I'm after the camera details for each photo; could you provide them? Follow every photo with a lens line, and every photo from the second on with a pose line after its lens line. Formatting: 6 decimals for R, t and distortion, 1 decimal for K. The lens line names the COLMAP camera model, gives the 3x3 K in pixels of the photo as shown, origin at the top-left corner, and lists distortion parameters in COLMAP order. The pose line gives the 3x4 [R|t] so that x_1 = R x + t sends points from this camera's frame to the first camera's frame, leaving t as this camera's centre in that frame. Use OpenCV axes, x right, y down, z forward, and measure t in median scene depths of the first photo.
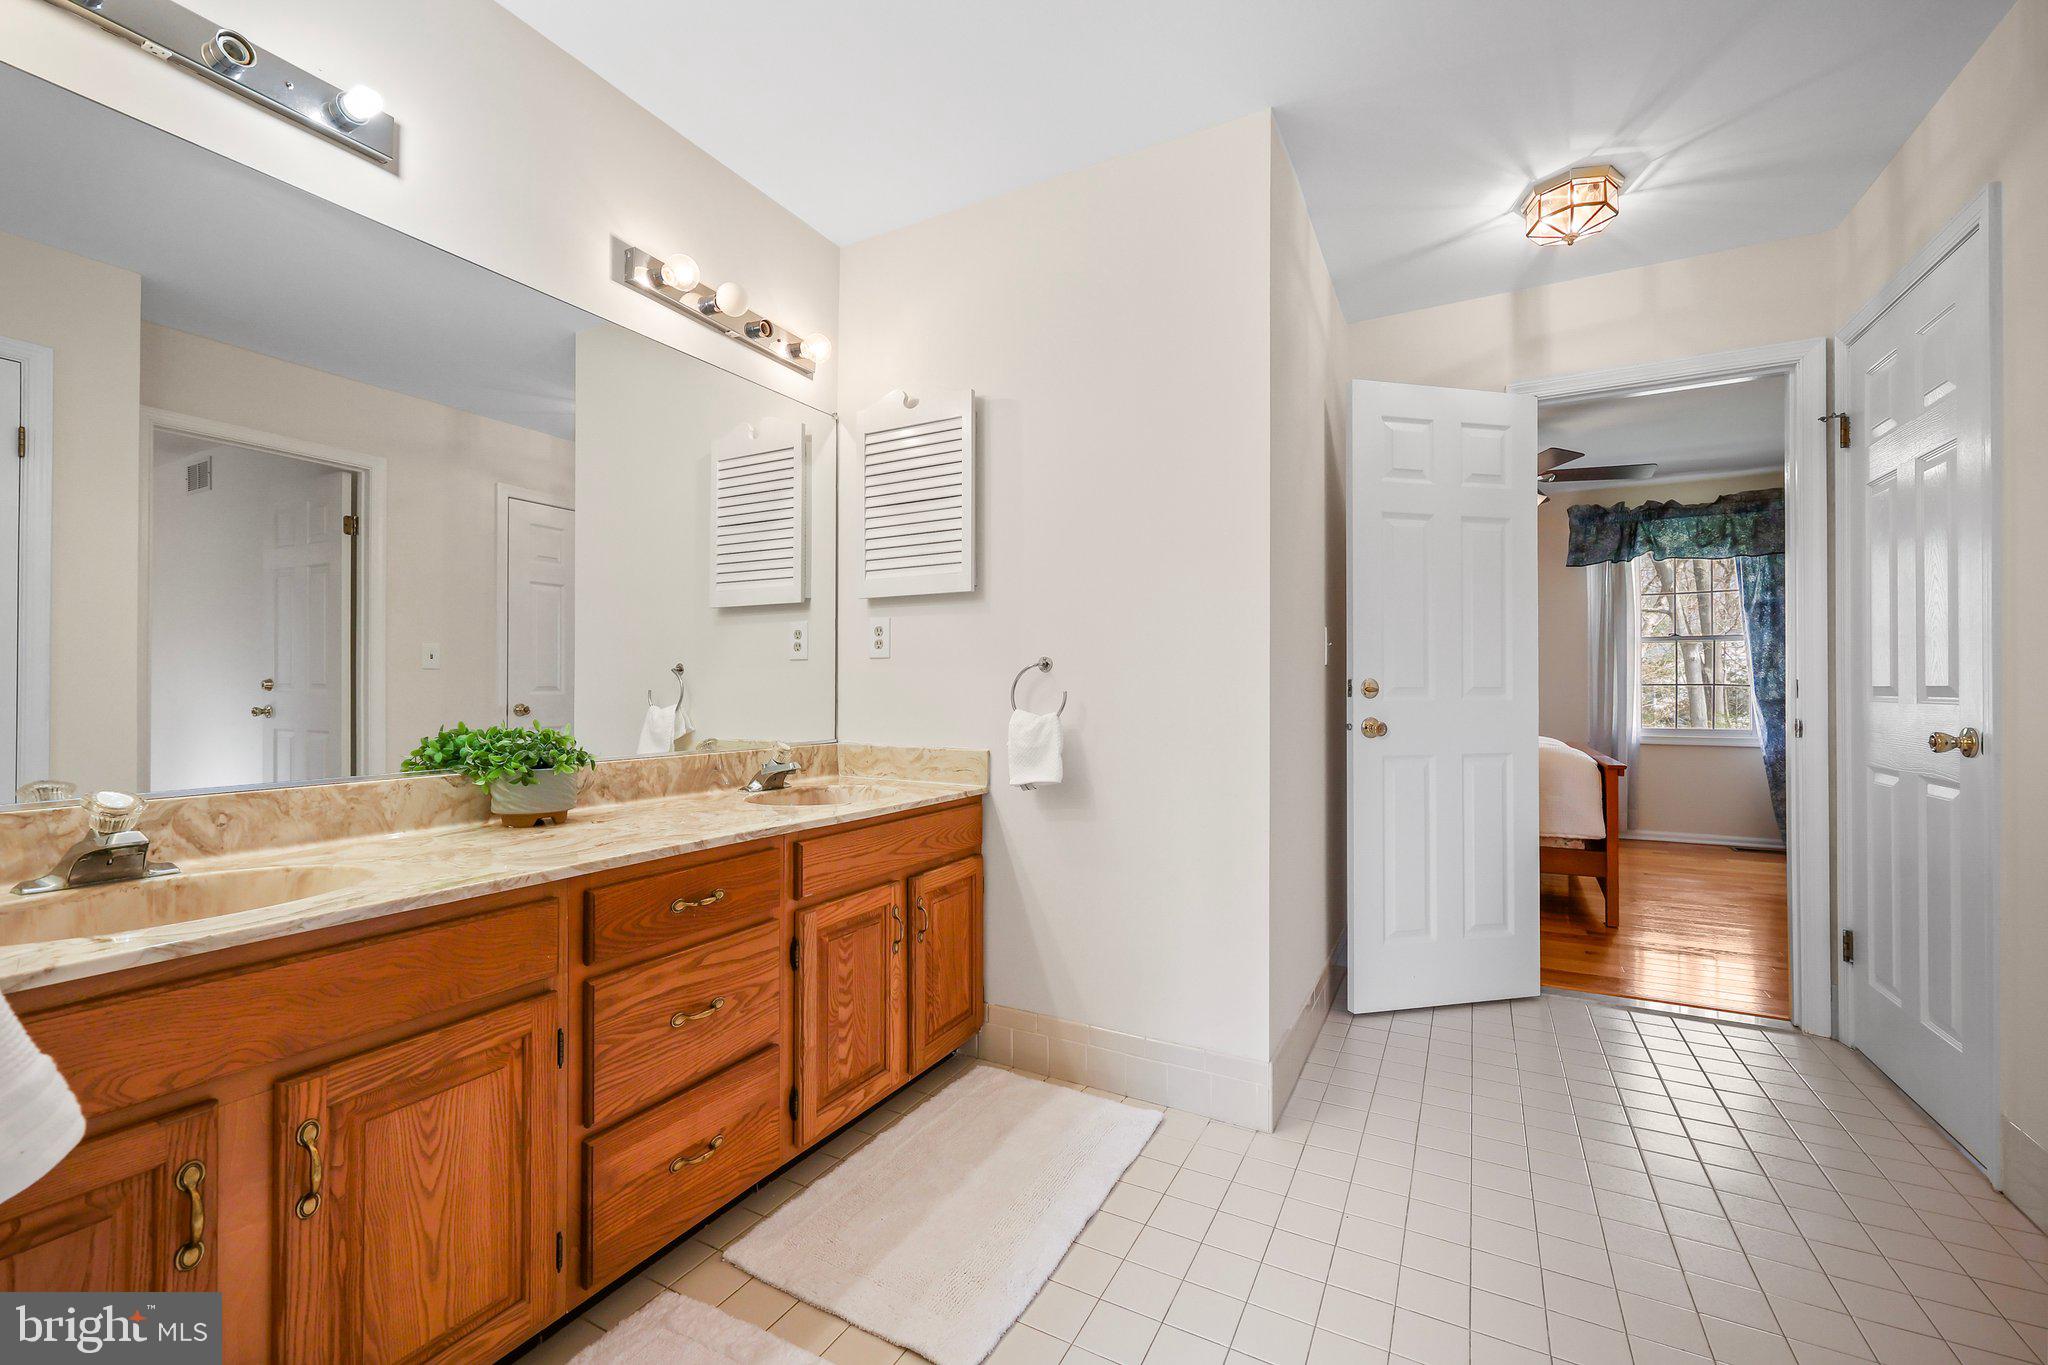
lens RADIAL K [[830.5, 0, 1025.5], [0, 830.5, 688.8], [0, 0, 1]] dist [-0.007121, 0.001261]
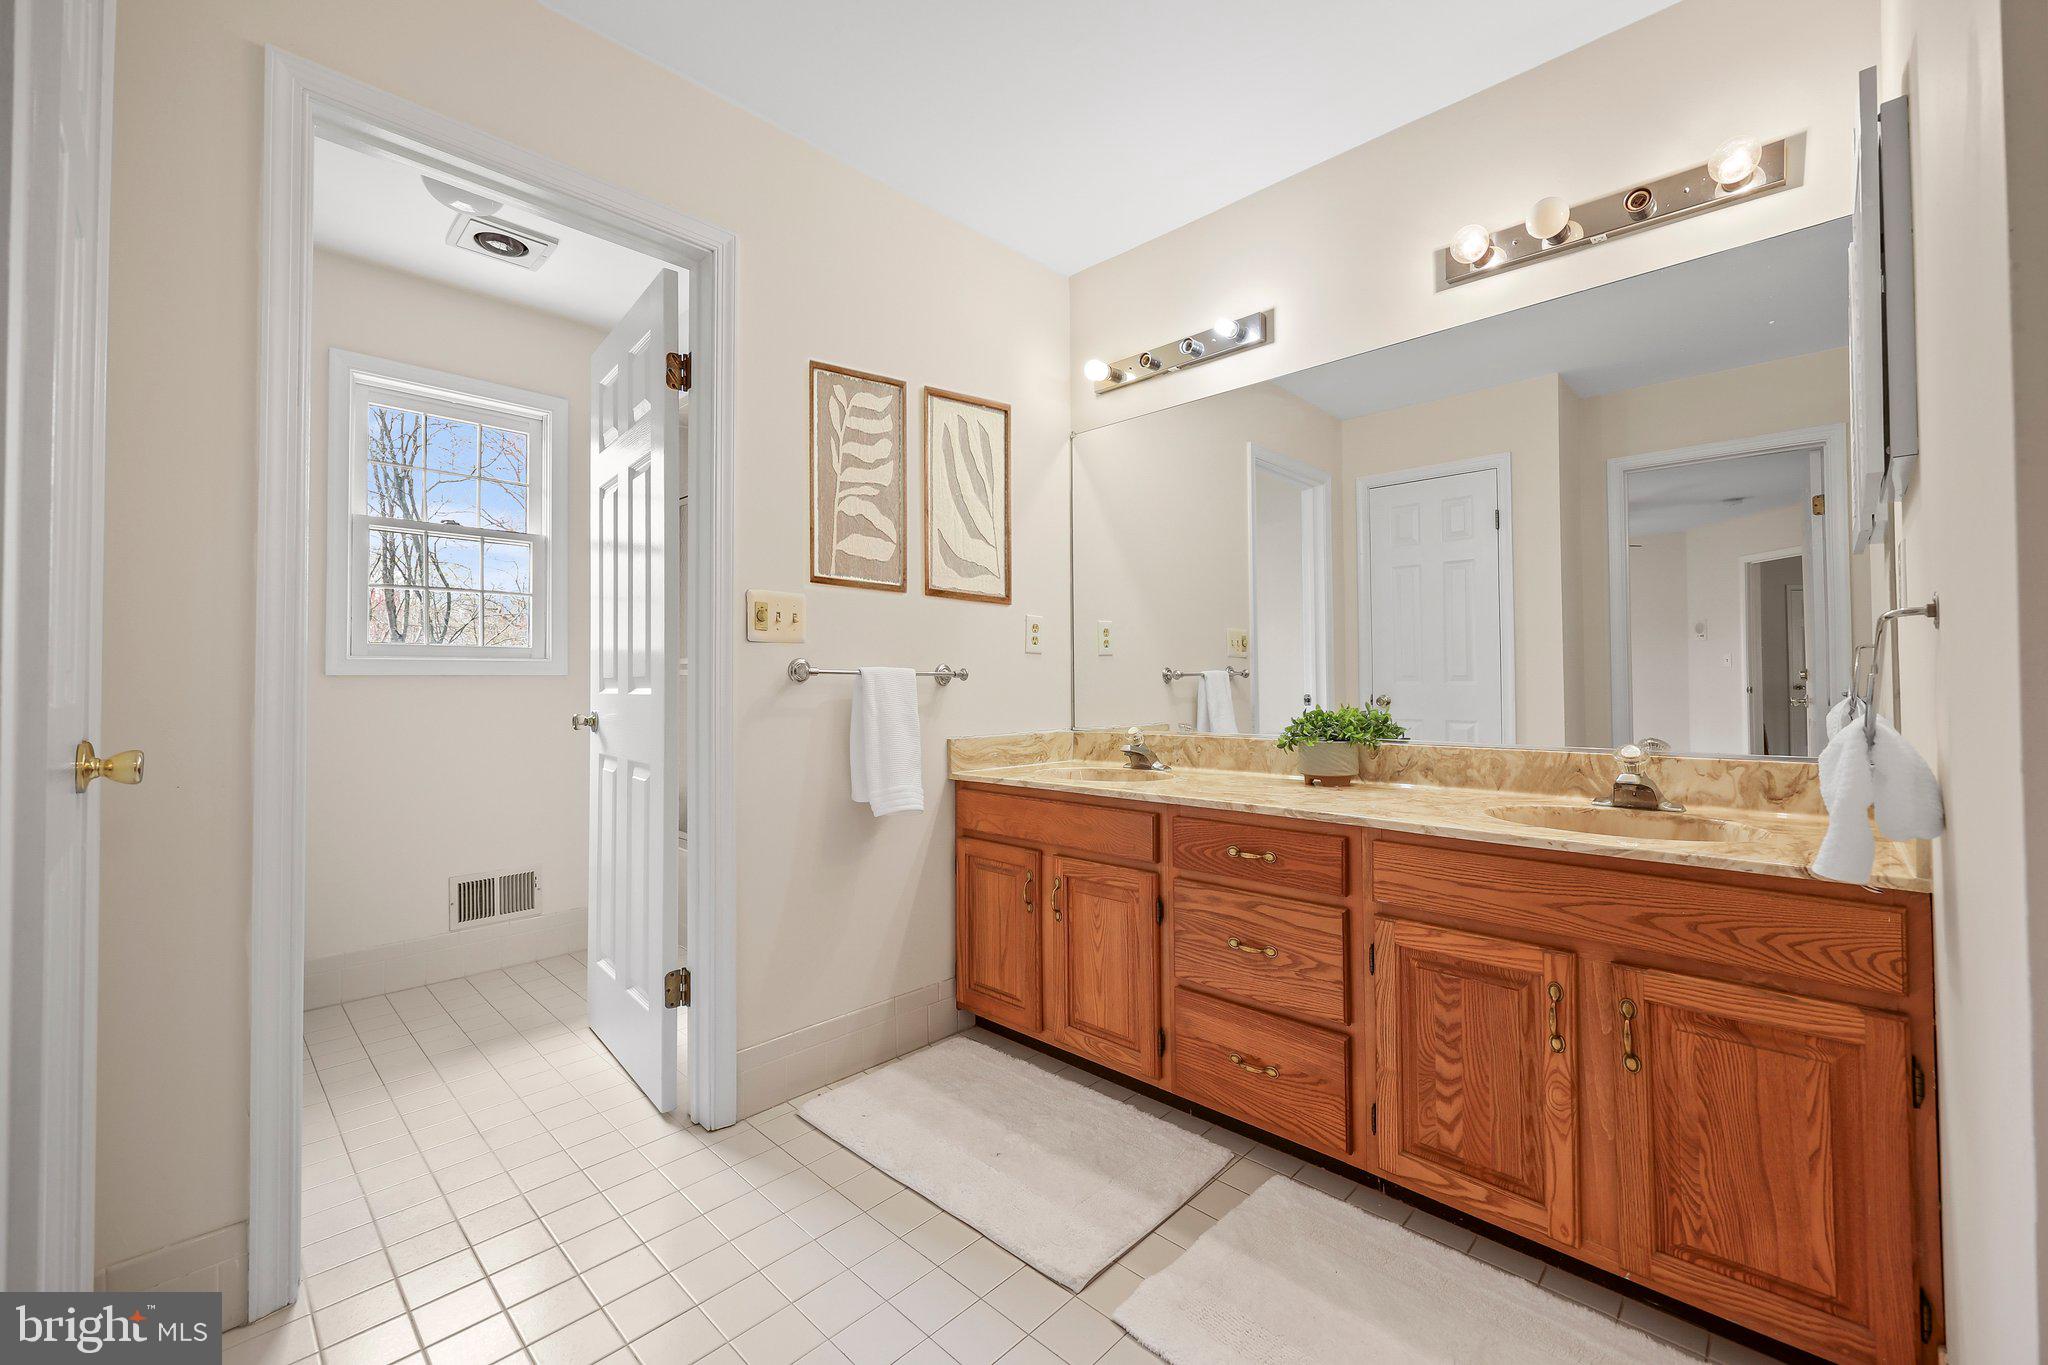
lens RADIAL K [[830.5, 0, 1026.1], [0, 830.5, 667.9], [0, 0, 1]] dist [-0.007121, 0.001261]
pose [[-0.274775, -0.017160, -0.961355, 0.697303], [0.009283, 0.999747, -0.020499, 0.005060], [0.961464, -0.014557, -0.274547, 0.828461]]
